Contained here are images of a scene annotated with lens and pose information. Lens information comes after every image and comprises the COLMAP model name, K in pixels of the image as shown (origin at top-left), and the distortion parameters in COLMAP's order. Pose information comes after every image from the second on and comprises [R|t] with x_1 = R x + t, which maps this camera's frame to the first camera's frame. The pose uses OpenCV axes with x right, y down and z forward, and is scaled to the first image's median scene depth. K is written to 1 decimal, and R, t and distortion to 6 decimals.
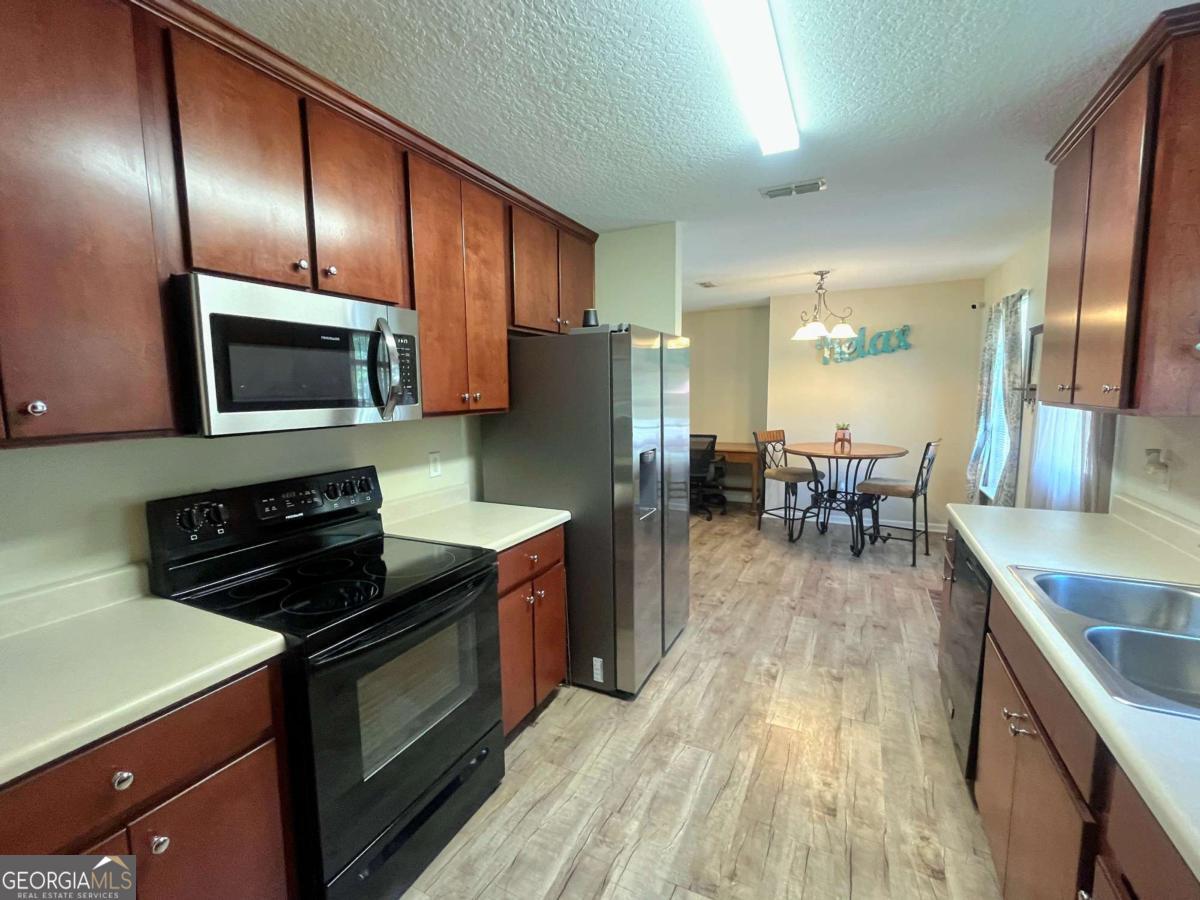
lens RADIAL K [[532.1, 0, 600.0], [0, 532.1, 450.0], [0, 0, 1]] dist [-0.001144, -0.001057]
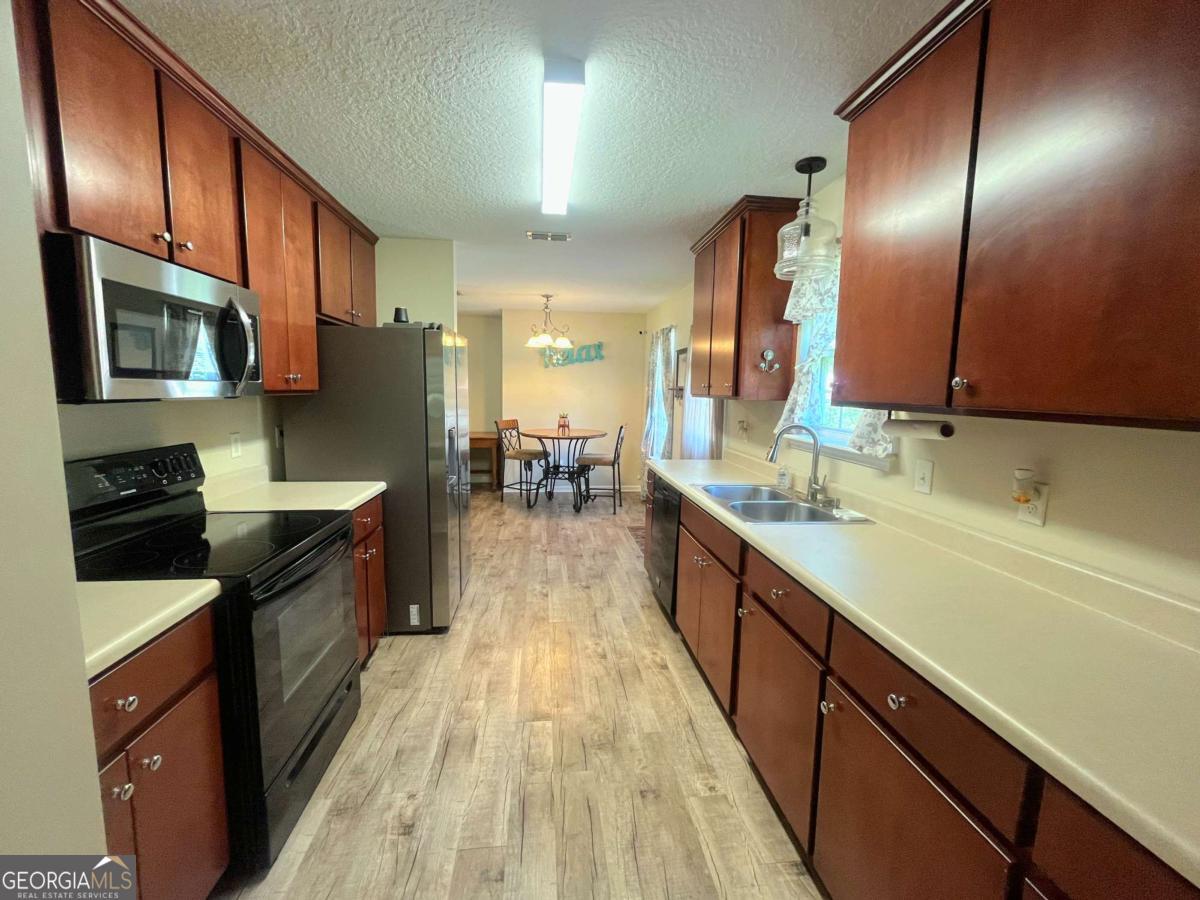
lens RADIAL K [[497.2, 0, 603.1], [0, 497.2, 452.6], [0, 0, 1]] dist [0.000224, -0.000302]
pose [[0.841263, -0.039721, 0.539165, -0.227321], [0.032964, 0.999210, 0.022179, 0.041621], [-0.539620, -0.000885, 0.841908, -0.150129]]
